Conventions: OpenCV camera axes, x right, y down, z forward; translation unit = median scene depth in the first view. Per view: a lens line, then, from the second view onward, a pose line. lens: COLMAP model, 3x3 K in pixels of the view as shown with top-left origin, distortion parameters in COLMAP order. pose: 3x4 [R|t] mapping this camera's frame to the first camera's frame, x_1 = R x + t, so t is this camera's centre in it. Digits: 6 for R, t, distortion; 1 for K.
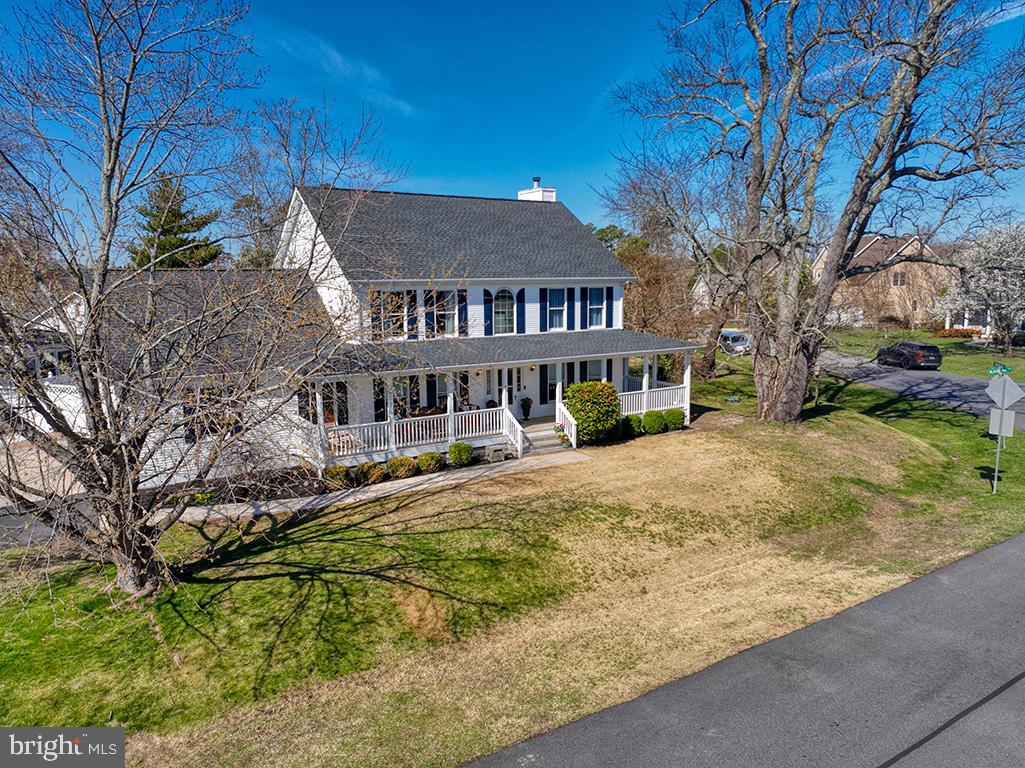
lens RADIAL K [[712.4, 0, 512.5], [0, 712.4, 384.0], [0, 0, 1]] dist [0.007389, 0.003897]
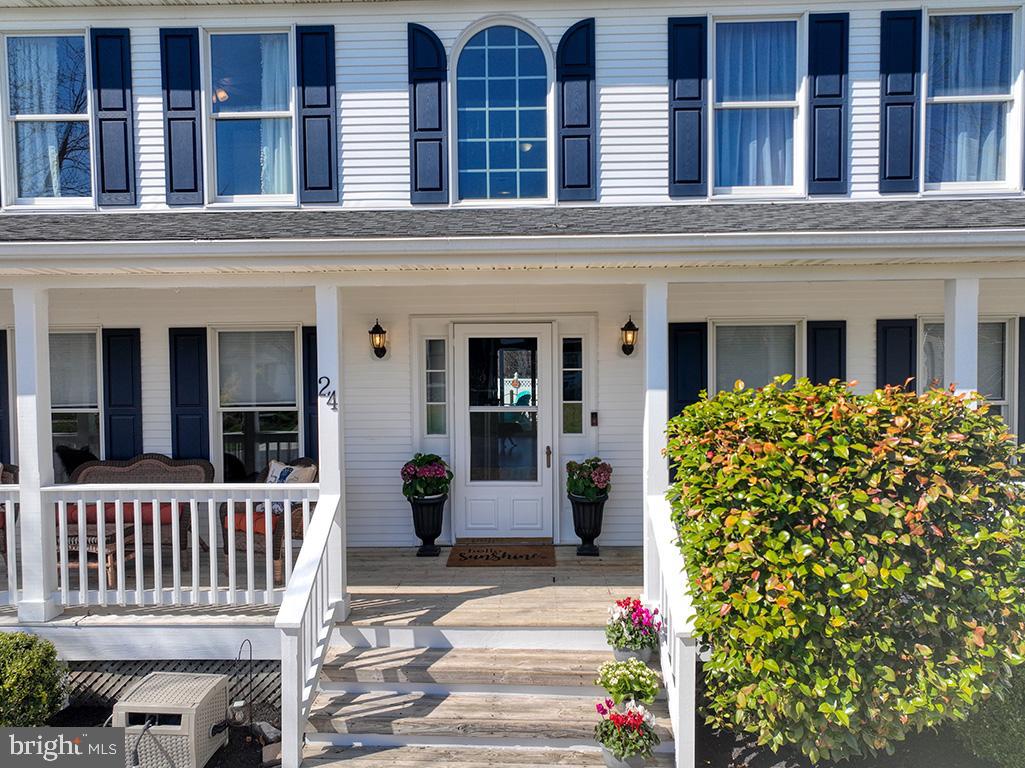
lens RADIAL K [[712.4, 0, 512.5], [0, 712.4, 384.0], [0, 0, 1]] dist [0.007389, 0.003897]
pose [[0.830765, 0.022942, -0.556151, 0.133146], [-0.075911, 0.994485, -0.072370, 0.013273], [0.551423, 0.102341, 0.827924, 0.775261]]
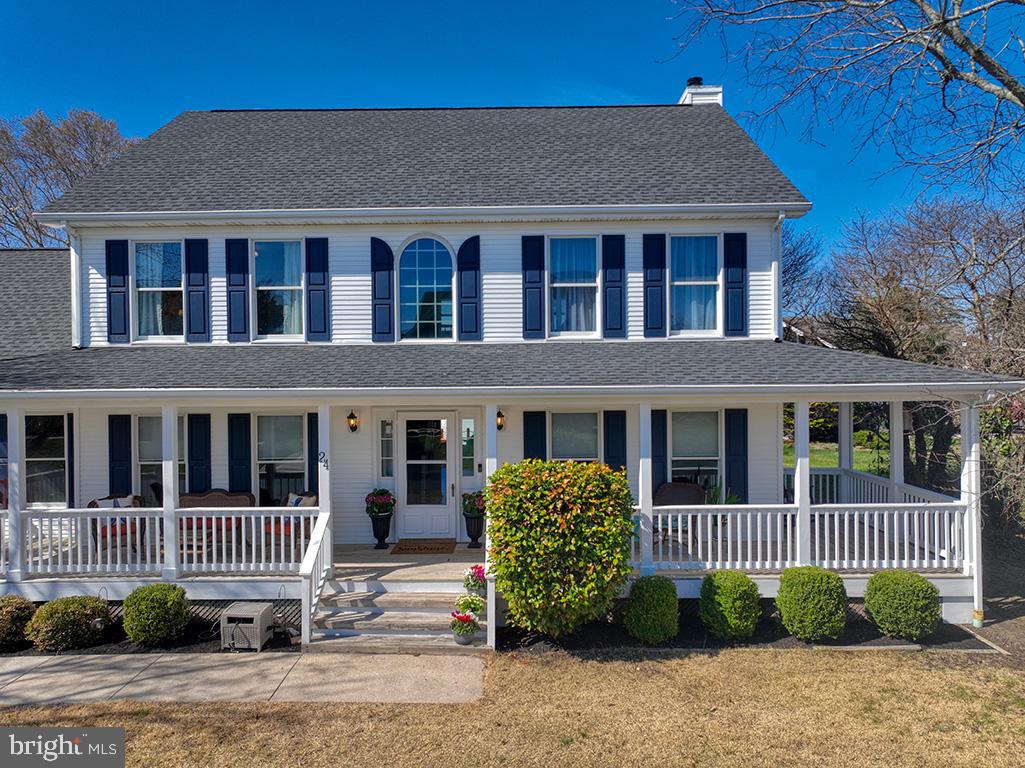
lens RADIAL K [[712.4, 0, 512.5], [0, 712.4, 384.0], [0, 0, 1]] dist [0.007389, 0.003897]
pose [[0.839568, 0.009552, -0.543171, 0.265537], [-0.075119, 0.992282, -0.098661, -0.004075], [0.538036, 0.123635, 0.833805, 0.648716]]
